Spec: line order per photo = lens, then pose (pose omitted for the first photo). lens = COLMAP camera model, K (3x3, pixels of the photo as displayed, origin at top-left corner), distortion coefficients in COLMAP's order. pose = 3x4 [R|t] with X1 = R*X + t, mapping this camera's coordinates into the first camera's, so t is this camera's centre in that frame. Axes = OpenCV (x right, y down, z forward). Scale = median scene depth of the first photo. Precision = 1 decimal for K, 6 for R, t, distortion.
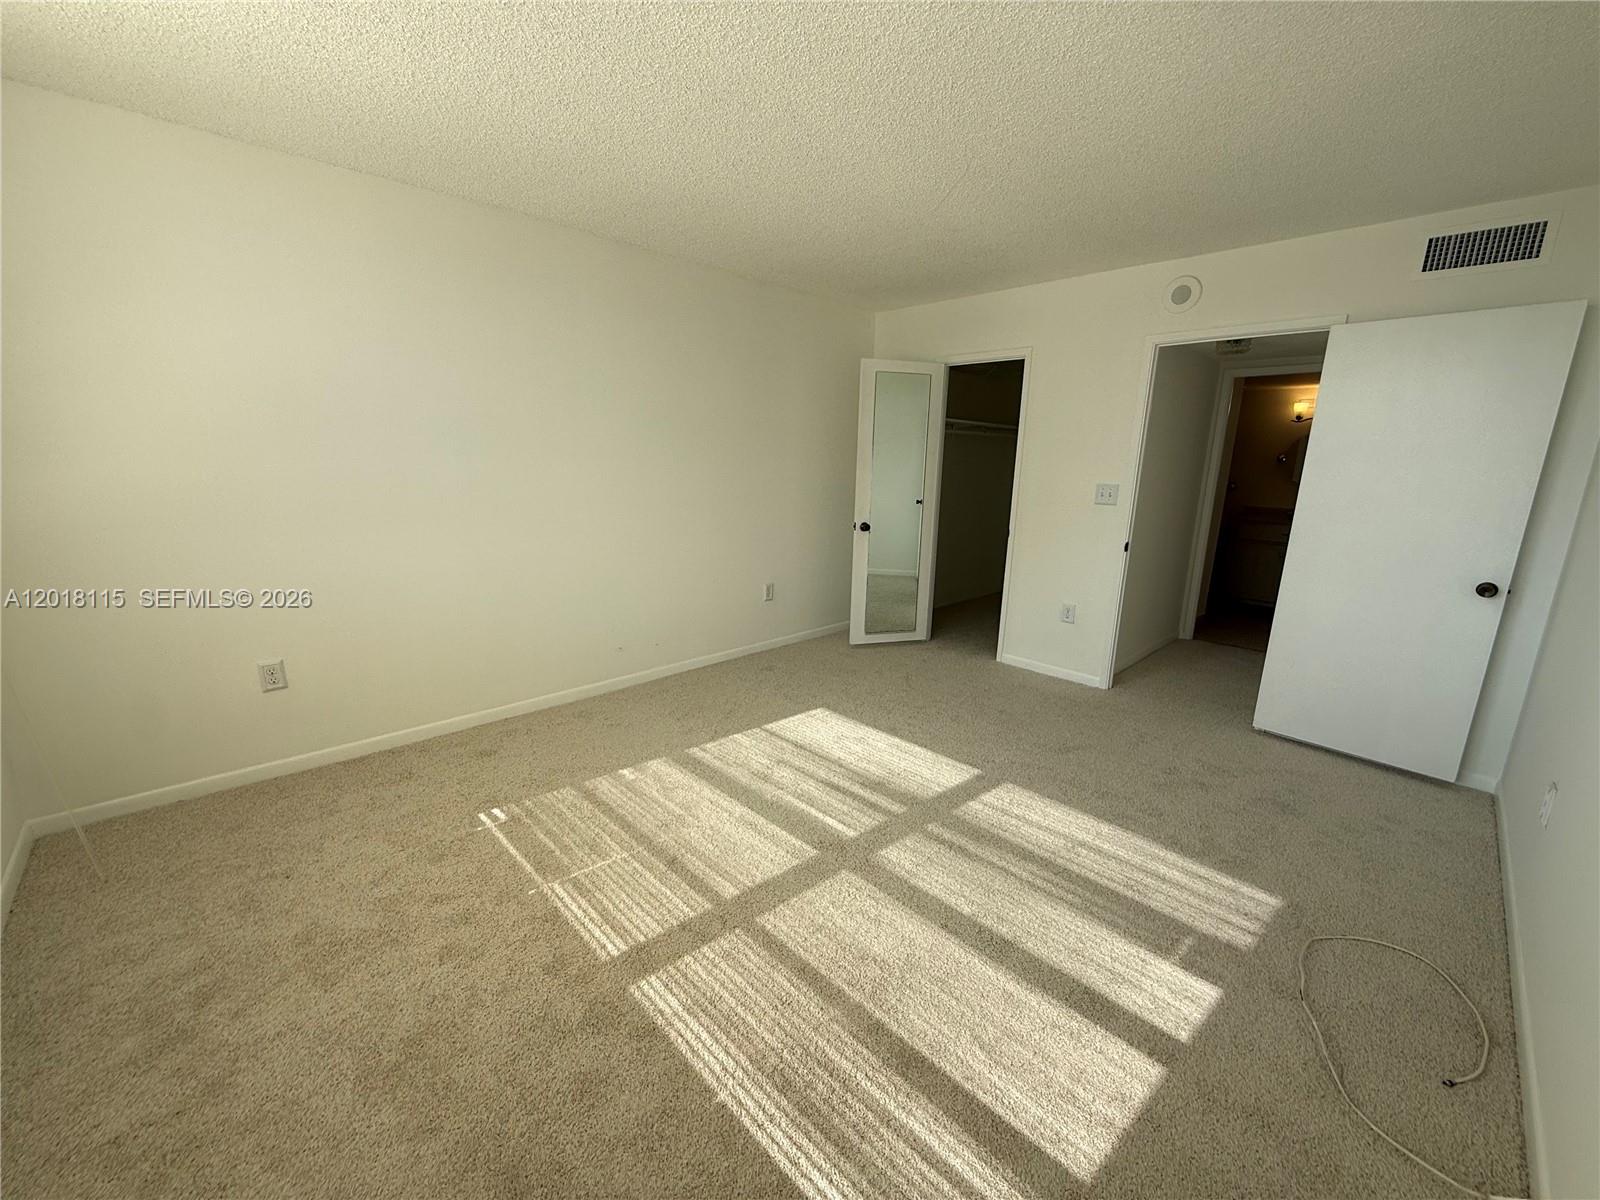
lens RADIAL K [[642.4, 0, 805.0], [0, 642.4, 601.8], [0, 0, 1]] dist [0.000470, -0.000075]
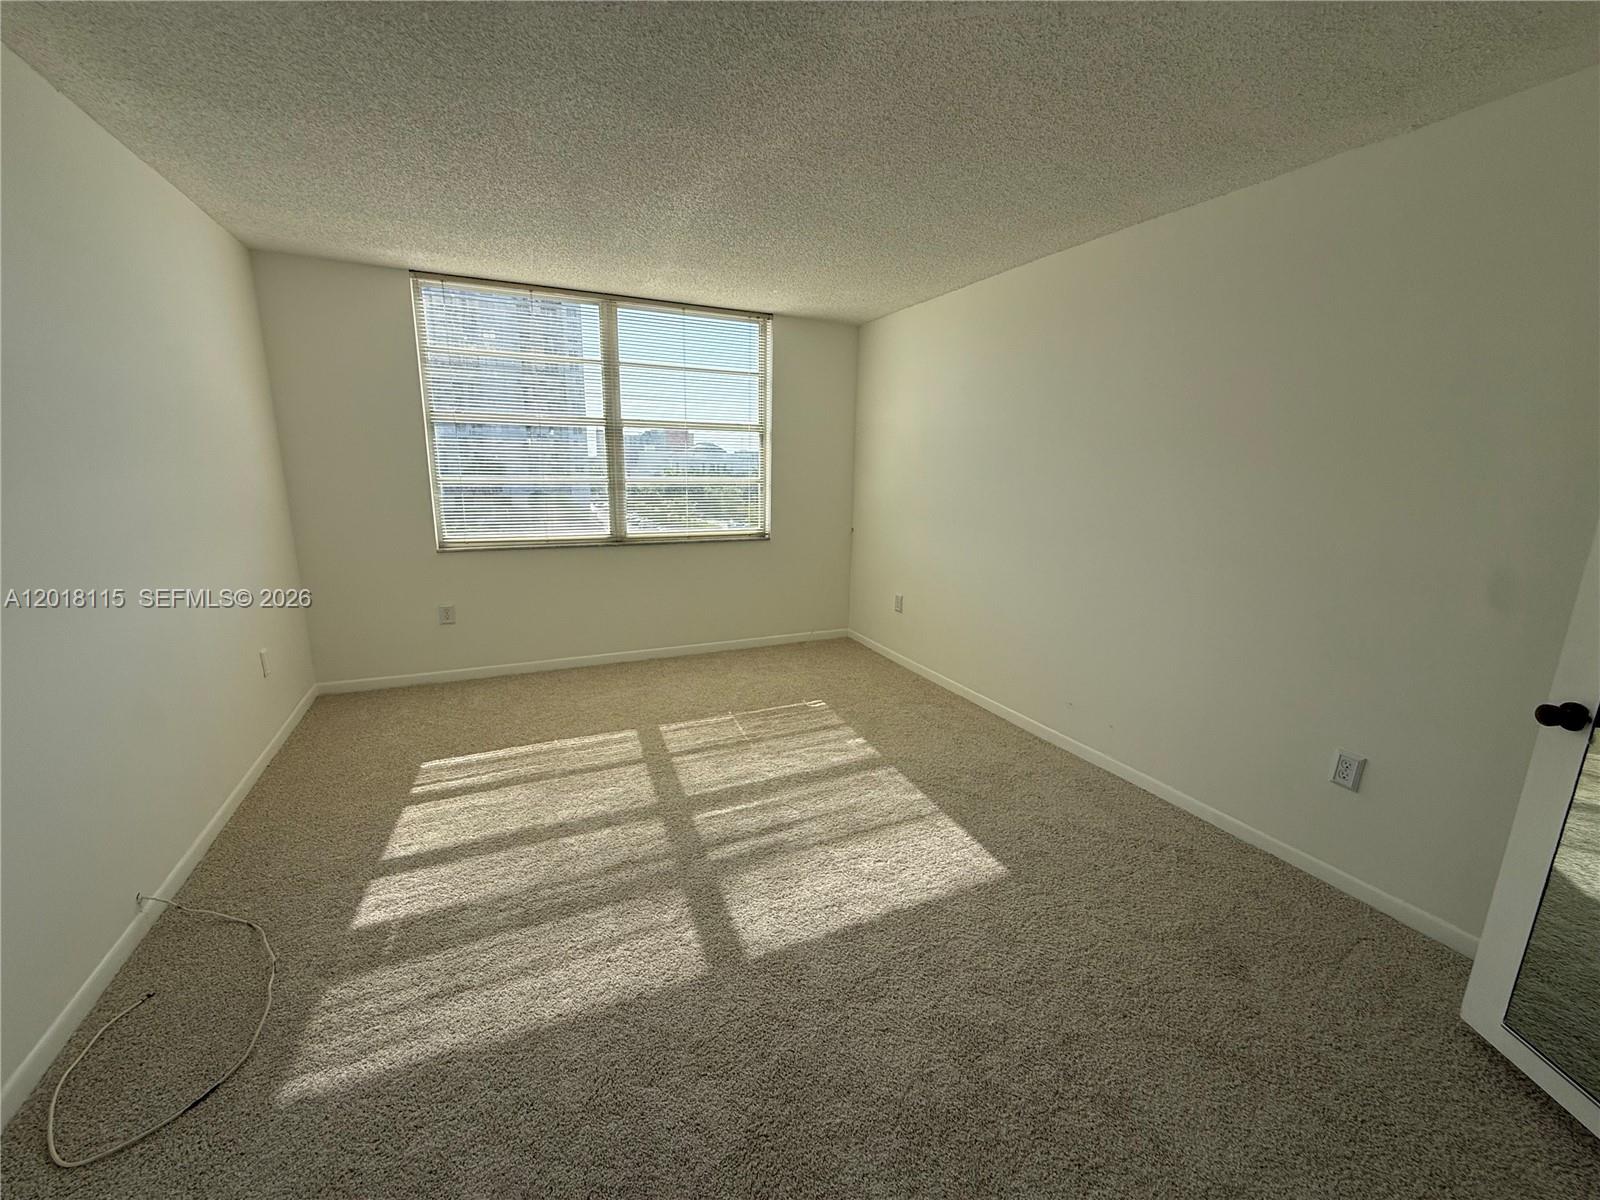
lens RADIAL K [[642.4, 0, 805.0], [0, 642.4, 601.8], [0, 0, 1]] dist [0.000470, -0.000075]
pose [[-0.329375, 0.180540, -0.926778, 0.951492], [-0.238479, 0.933818, 0.266666, -0.316558], [0.913586, 0.308851, -0.264522, 1.319790]]
